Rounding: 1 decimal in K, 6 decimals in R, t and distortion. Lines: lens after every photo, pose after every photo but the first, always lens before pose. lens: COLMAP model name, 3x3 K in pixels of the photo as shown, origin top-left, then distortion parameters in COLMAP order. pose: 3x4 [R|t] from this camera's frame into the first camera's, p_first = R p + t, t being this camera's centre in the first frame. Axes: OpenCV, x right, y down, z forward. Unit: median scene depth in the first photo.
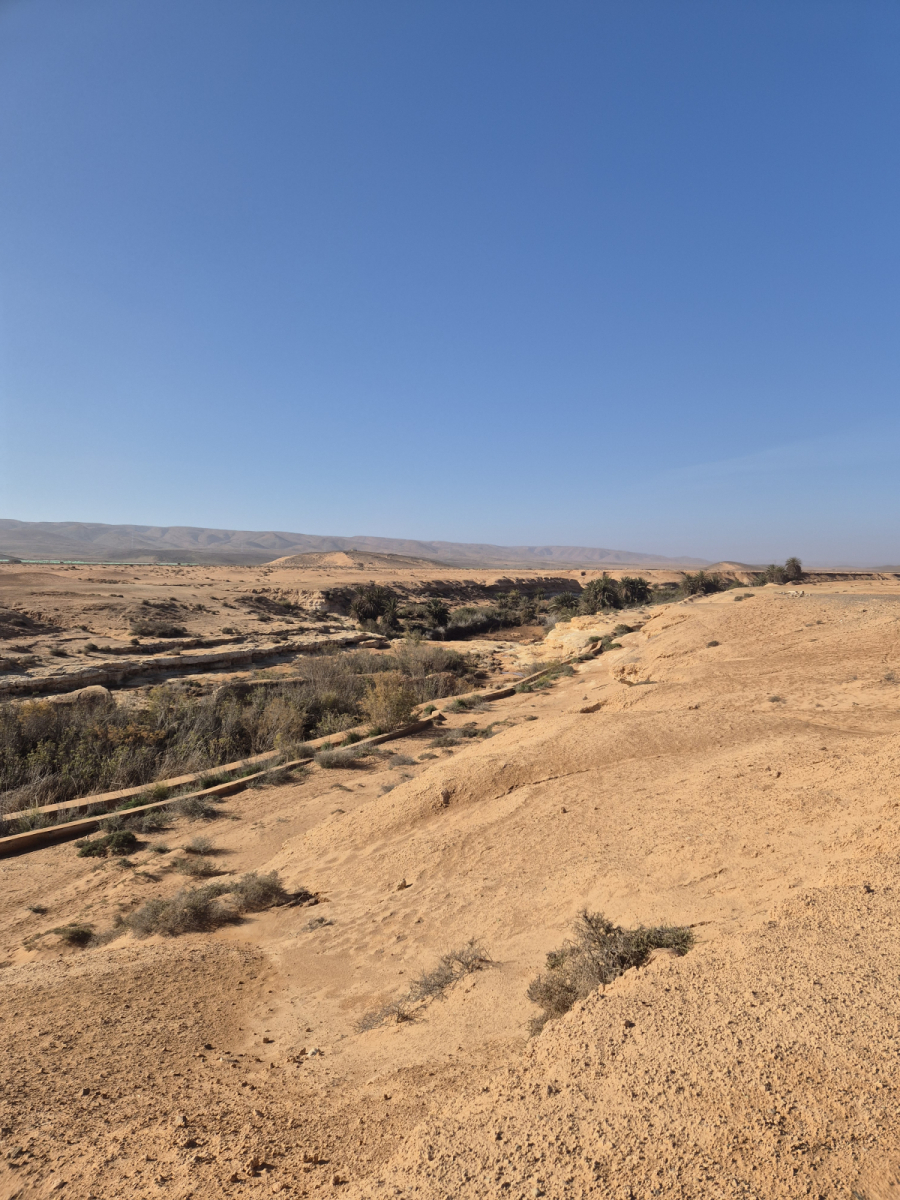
lens RADIAL K [[789.7, 0, 454.9], [0, 789.7, 604.8], [0, 0, 1]] dist [0.062333, -0.049984]
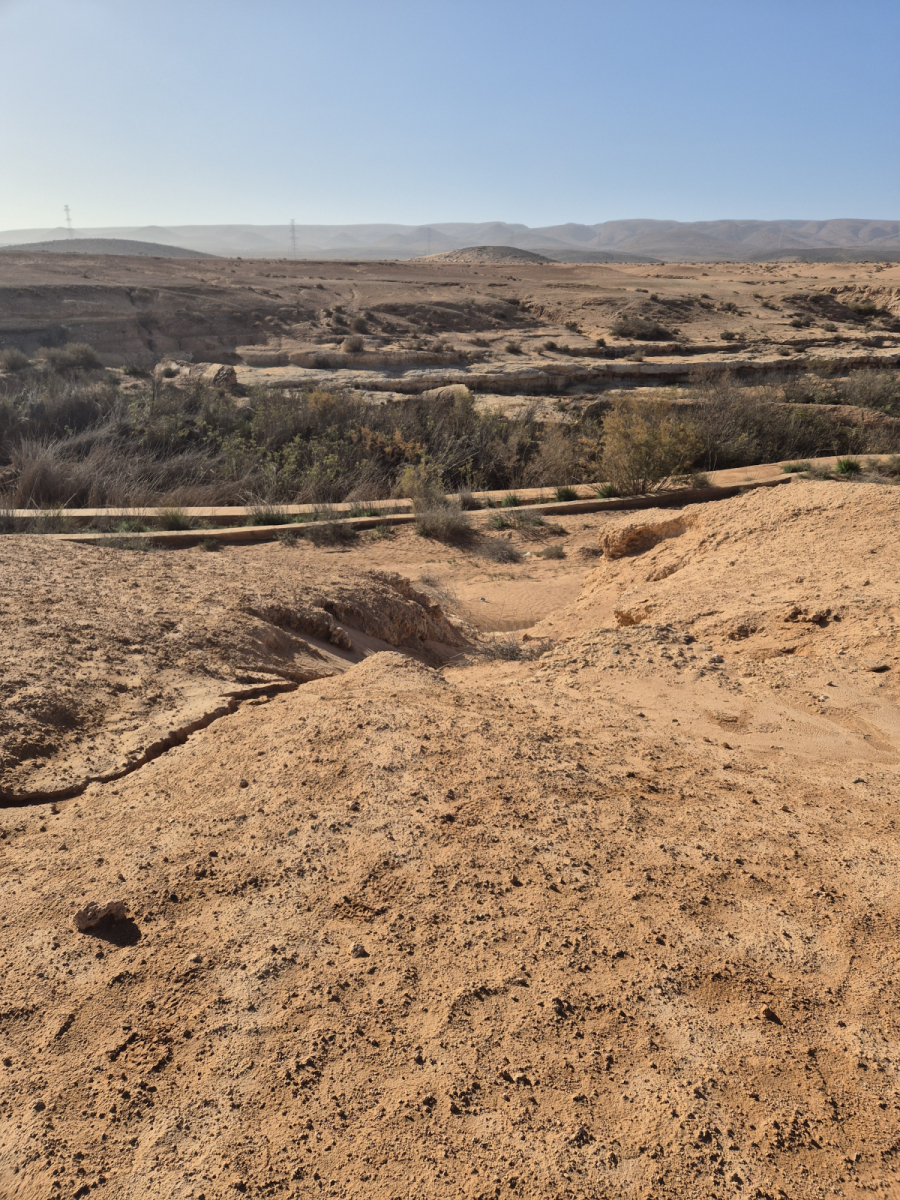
lens RADIAL K [[789.7, 0, 454.9], [0, 789.7, 604.8], [0, 0, 1]] dist [0.062333, -0.049984]
pose [[0.737436, 0.260225, -0.623274, 0.032242], [-0.032191, 0.935292, 0.352410, 0.004161], [0.674649, -0.239816, 0.698095, 0.067837]]
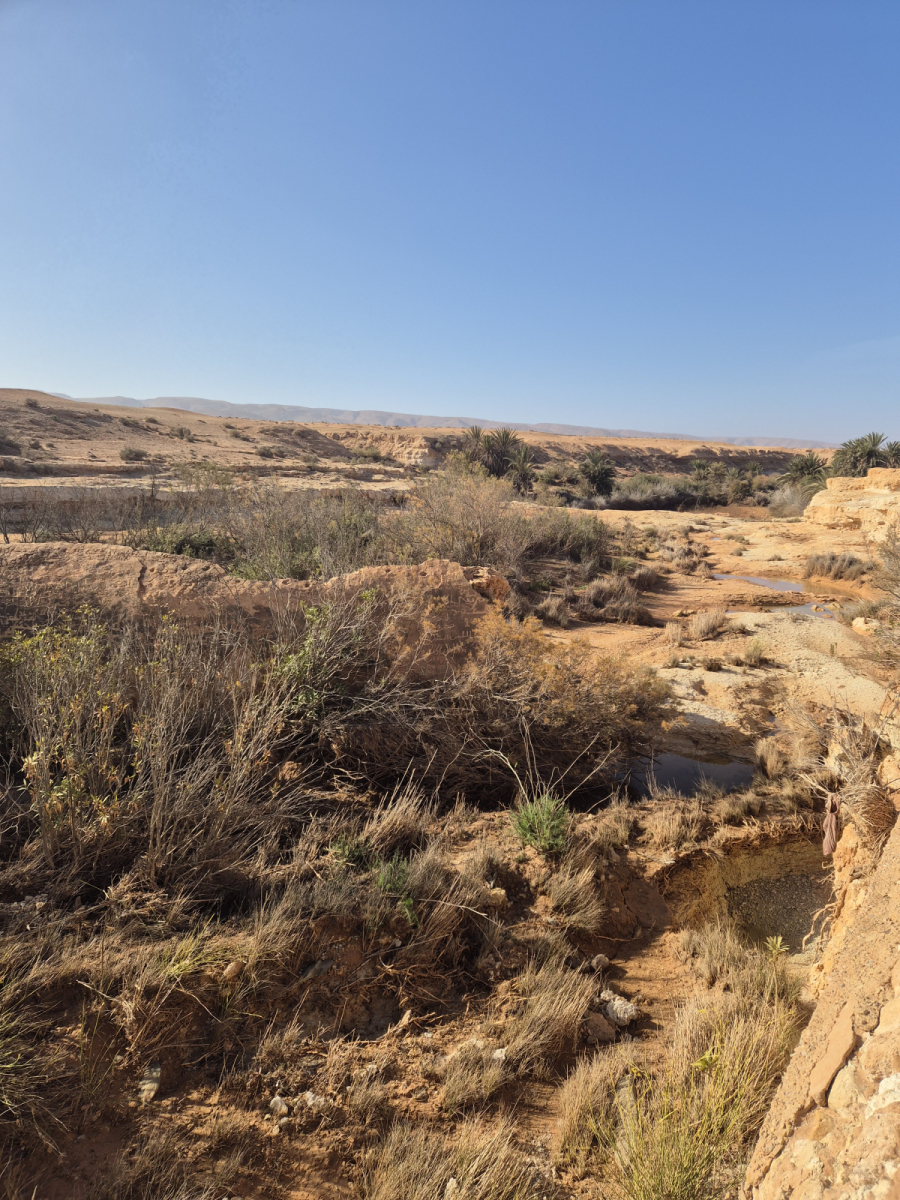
lens RADIAL K [[789.7, 0, 454.9], [0, 789.7, 604.8], [0, 0, 1]] dist [0.062333, -0.049984]
pose [[0.973368, 0.070807, -0.218039, 0.008140], [-0.040520, 0.989269, 0.140374, 0.017612], [0.225638, -0.127800, 0.965792, 0.208166]]
